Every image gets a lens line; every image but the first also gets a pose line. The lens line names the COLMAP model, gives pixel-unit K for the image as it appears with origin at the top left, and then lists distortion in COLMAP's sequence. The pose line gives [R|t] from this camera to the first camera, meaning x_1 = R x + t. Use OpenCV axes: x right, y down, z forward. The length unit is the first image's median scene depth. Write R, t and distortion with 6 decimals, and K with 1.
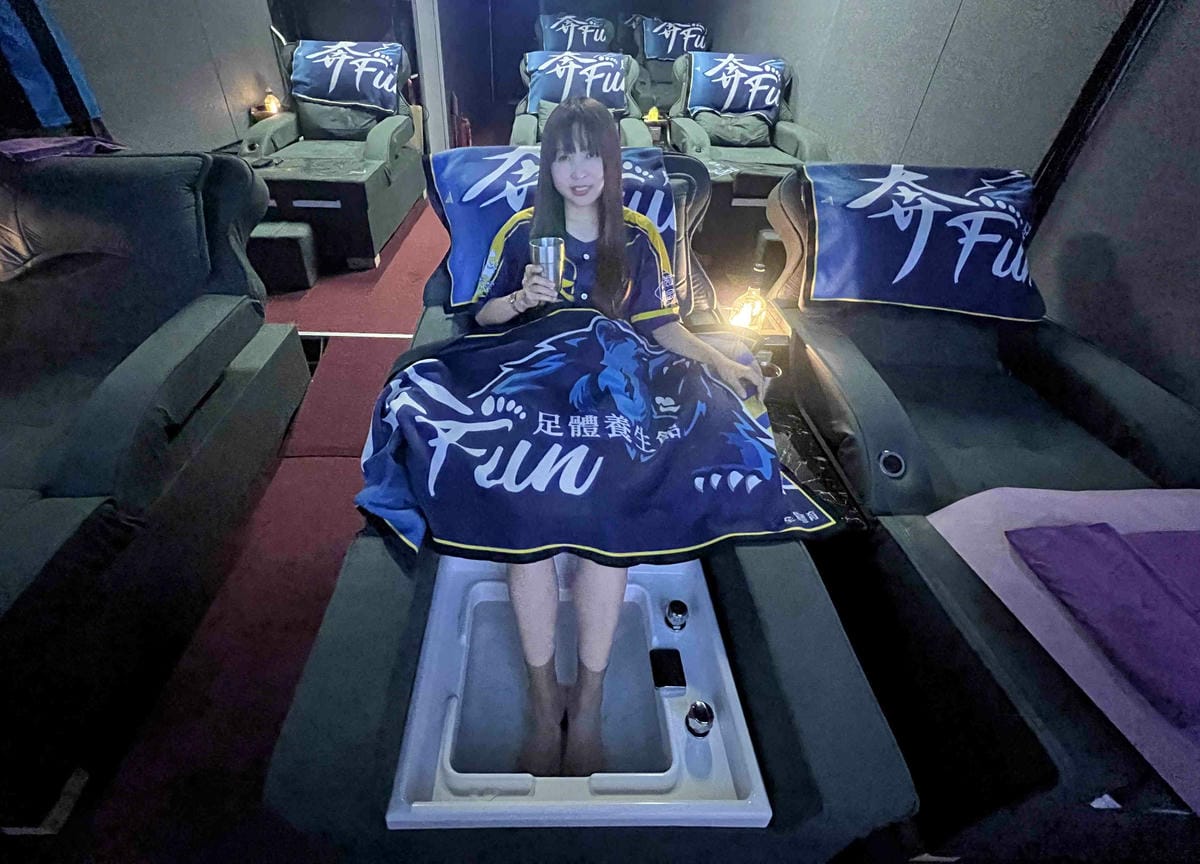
lens RADIAL K [[508.8, 0, 596.9], [0, 508.8, 374.7], [0, 0, 1]] dist [0.000176, 0.000059]
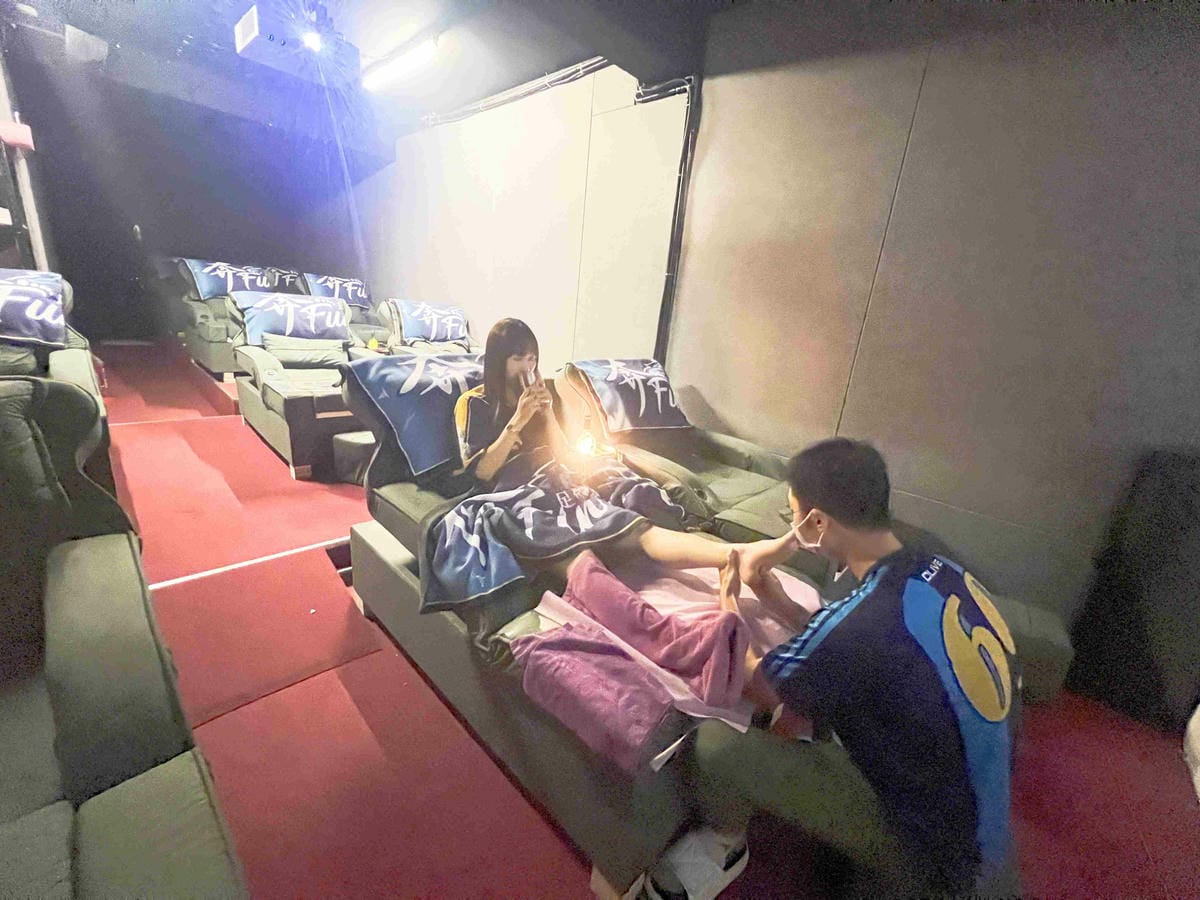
lens RADIAL K [[476.4, 0, 596.7], [0, 476.4, 448.0], [0, 0, 1]] dist [-0.000539, 0.000512]
pose [[0.705639, -0.165745, 0.688914, -0.346221], [0.348881, 0.927508, -0.134203, 0.047350], [-0.616730, 0.335048, 0.712311, -0.035283]]
